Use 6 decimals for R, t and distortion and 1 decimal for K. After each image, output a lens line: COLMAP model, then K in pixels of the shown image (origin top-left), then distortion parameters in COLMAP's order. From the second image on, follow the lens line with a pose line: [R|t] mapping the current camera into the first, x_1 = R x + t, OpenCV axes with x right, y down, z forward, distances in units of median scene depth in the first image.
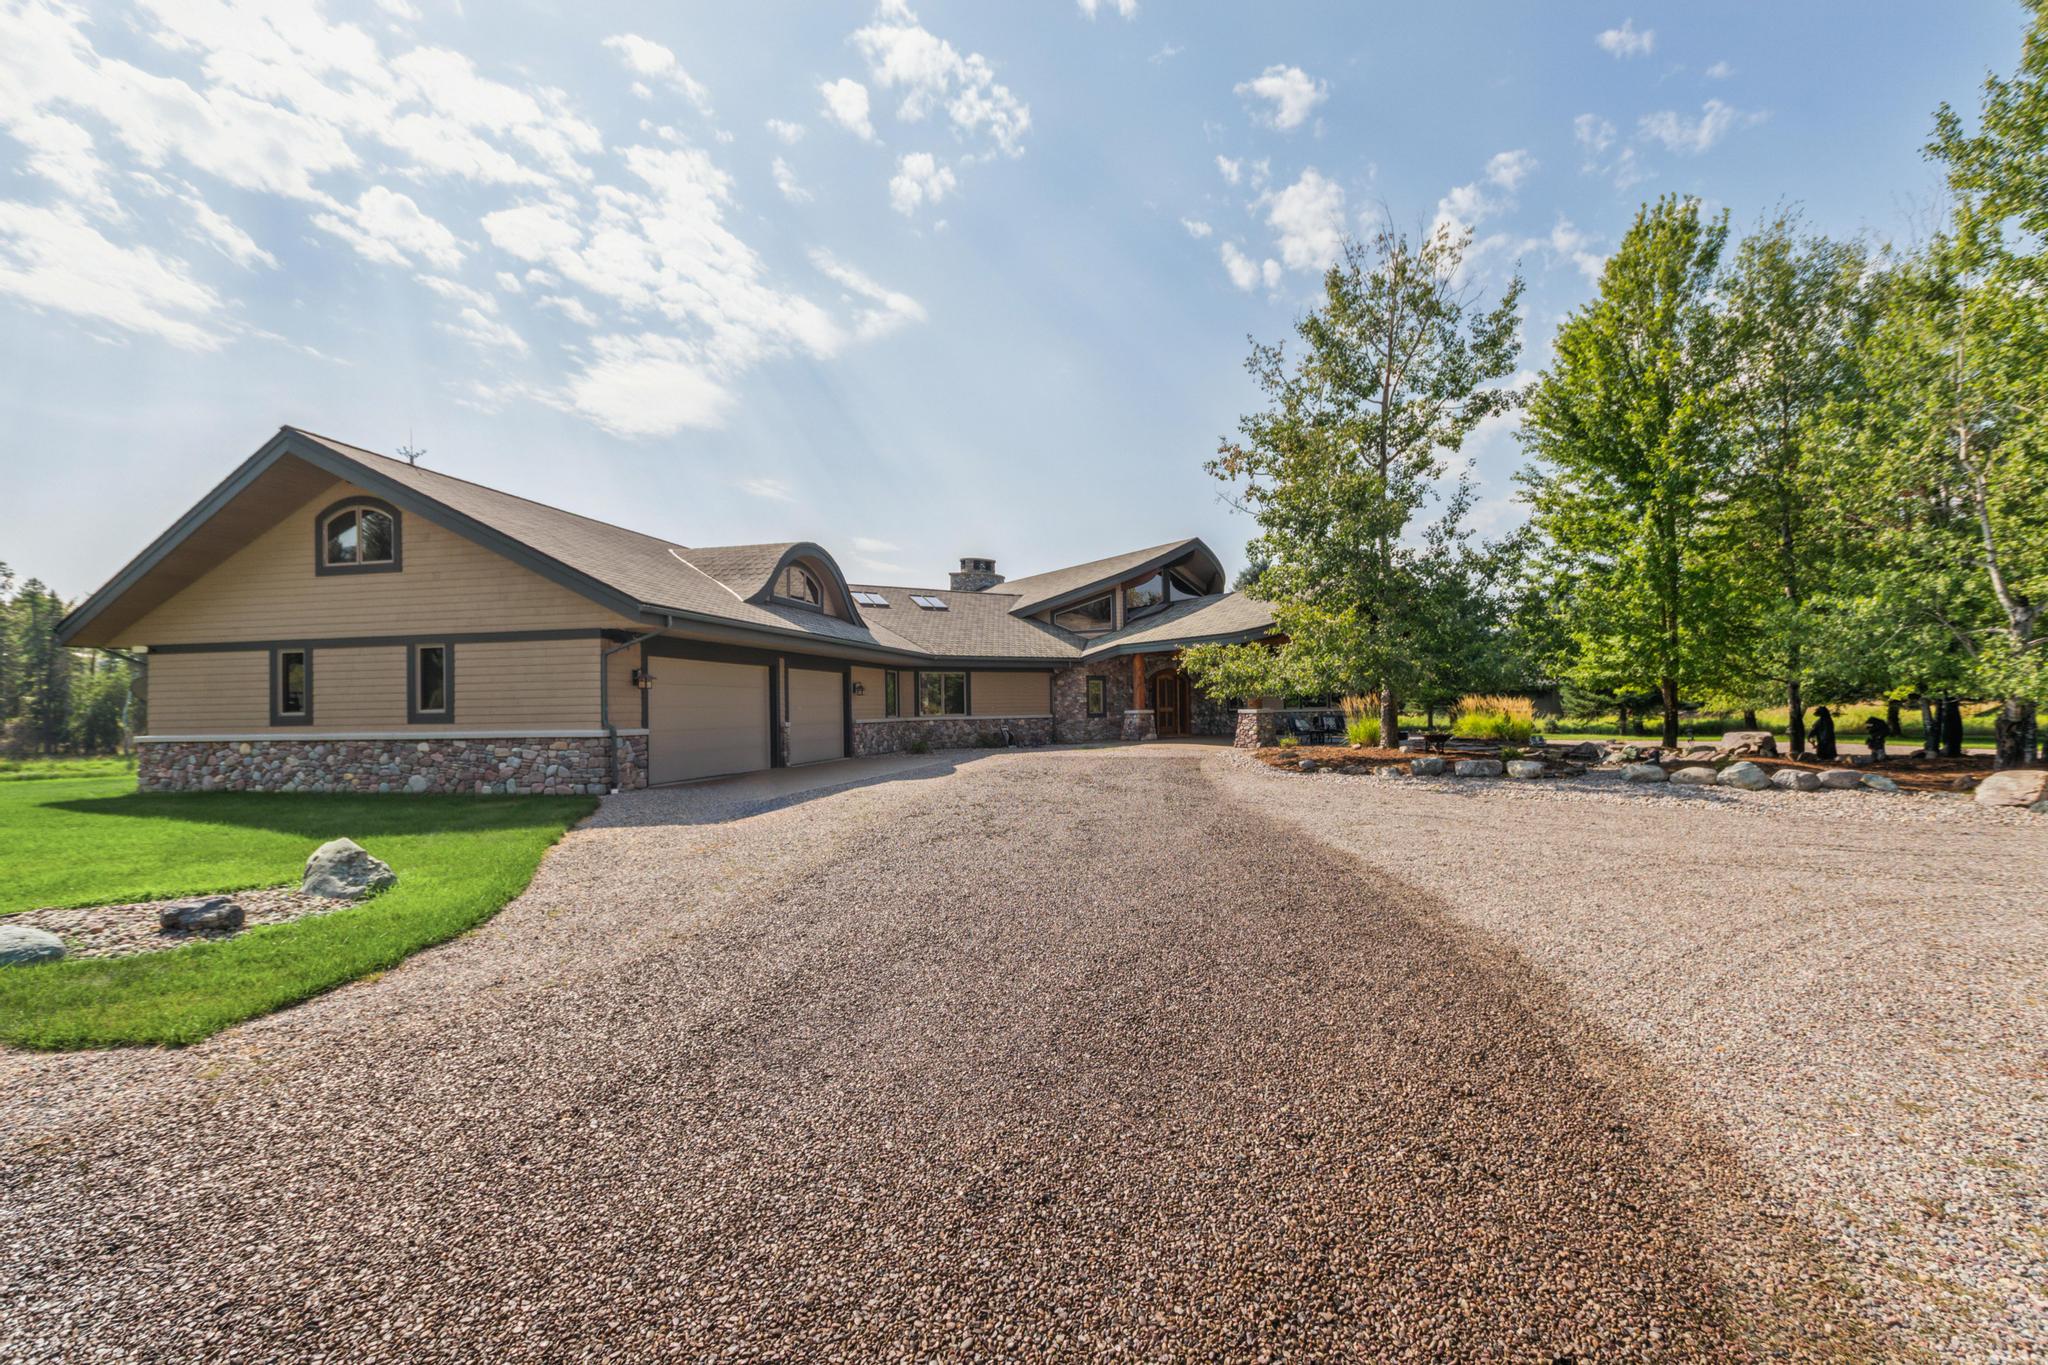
lens RADIAL K [[887.7, 0, 1022.9], [0, 887.7, 688.5], [0, 0, 1]] dist [0.009740, 0.000295]
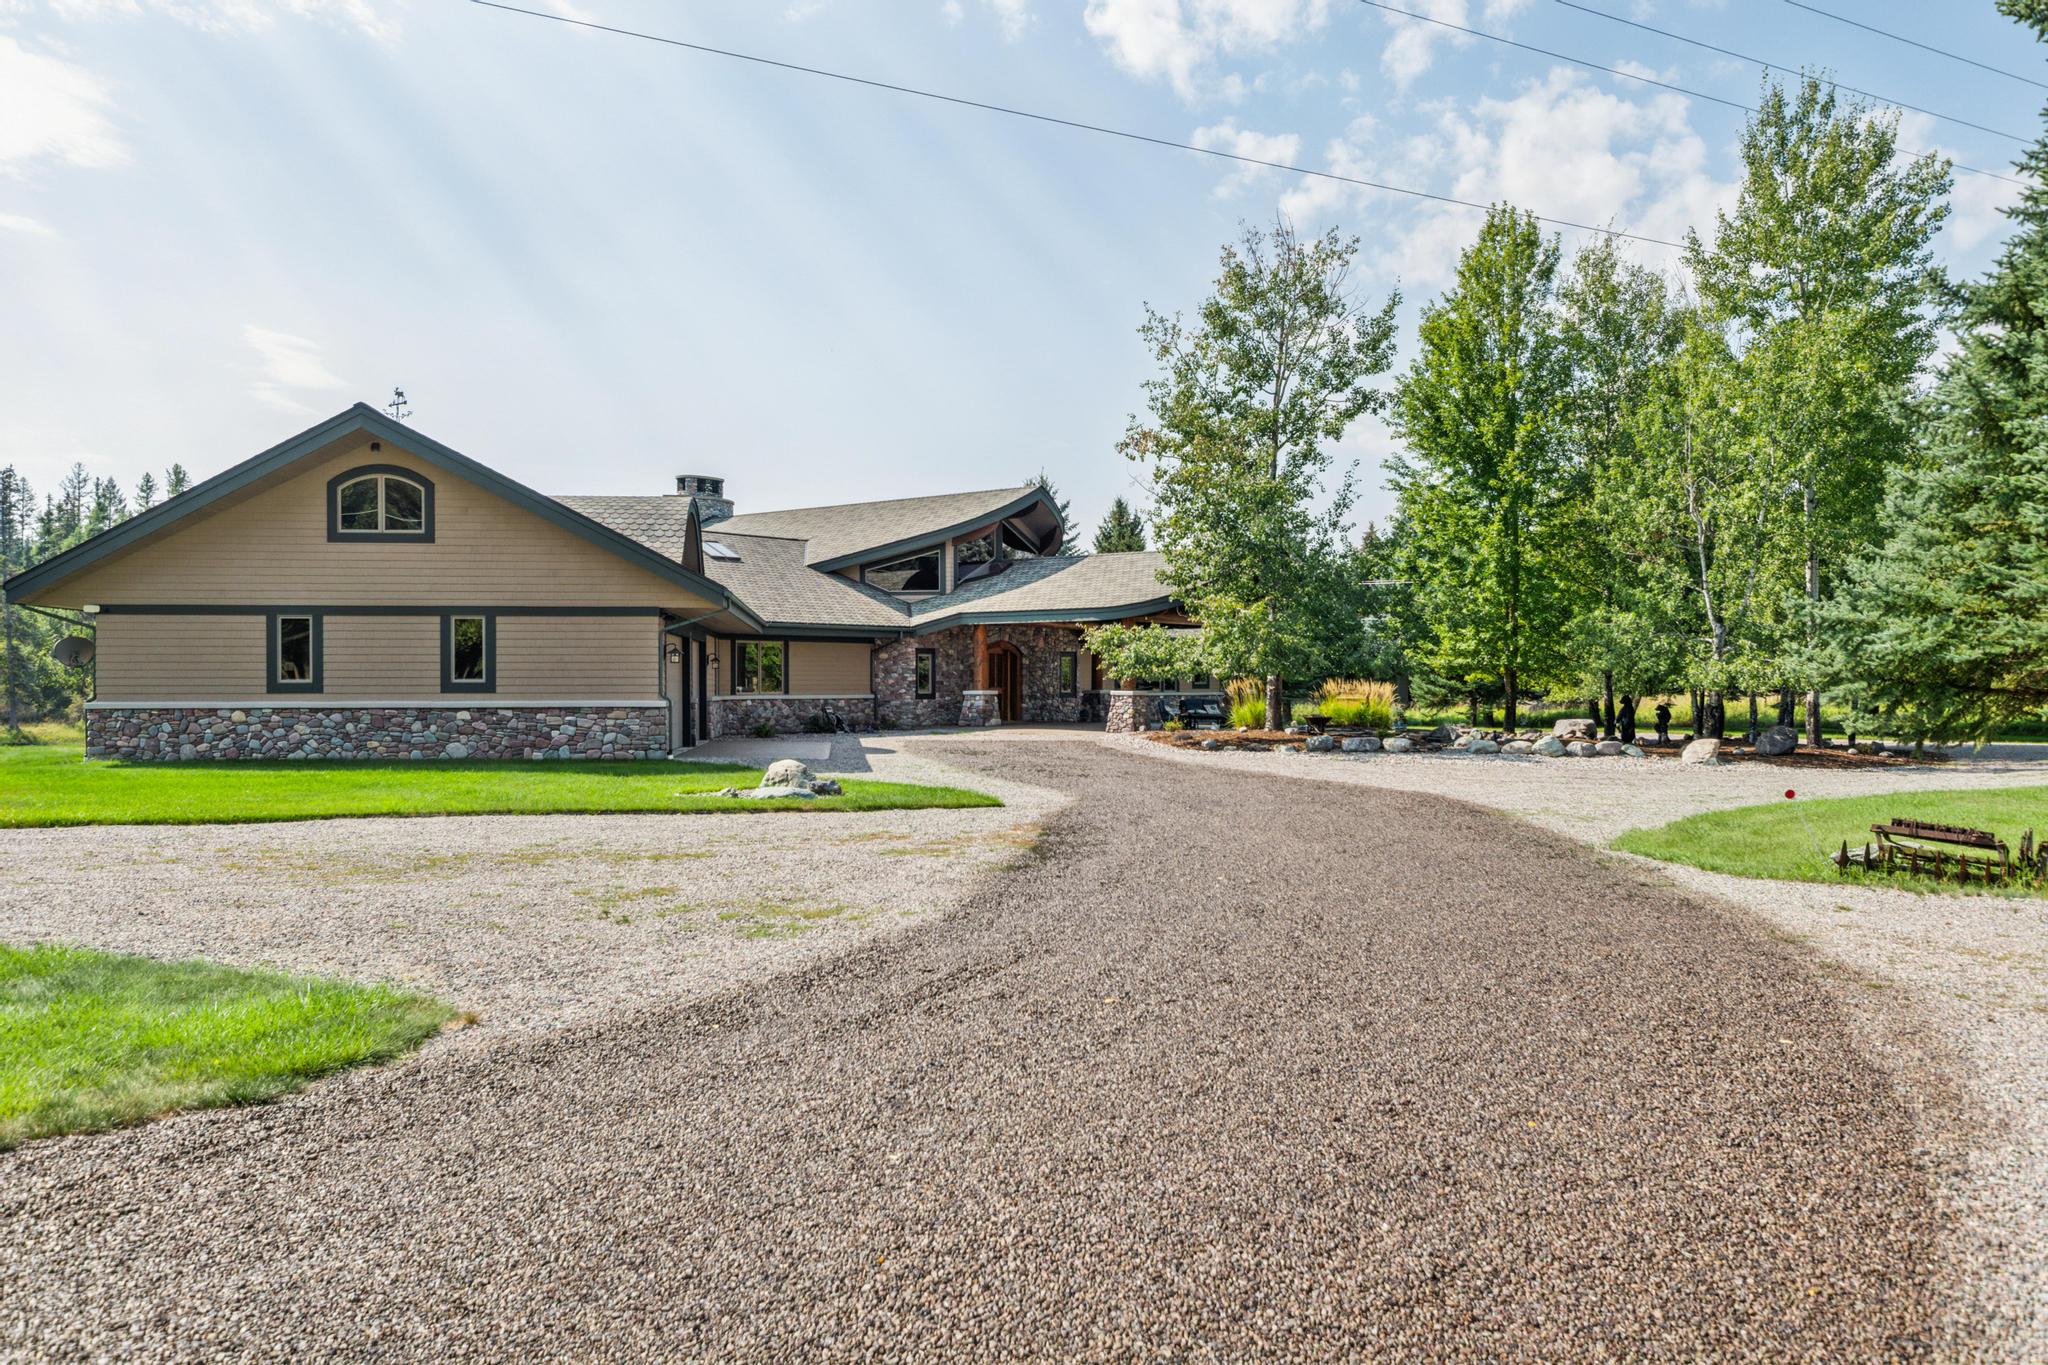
lens RADIAL K [[1574.0, 0, 1024.0], [0, 1574.0, 682.5], [0, 0, 1]] dist [-0.003026, -0.000653]
pose [[0.951563, 0.015065, 0.307084, -0.423198], [-0.020326, 0.999696, 0.013943, -0.007557], [-0.306781, -0.019509, 0.951580, -0.639060]]
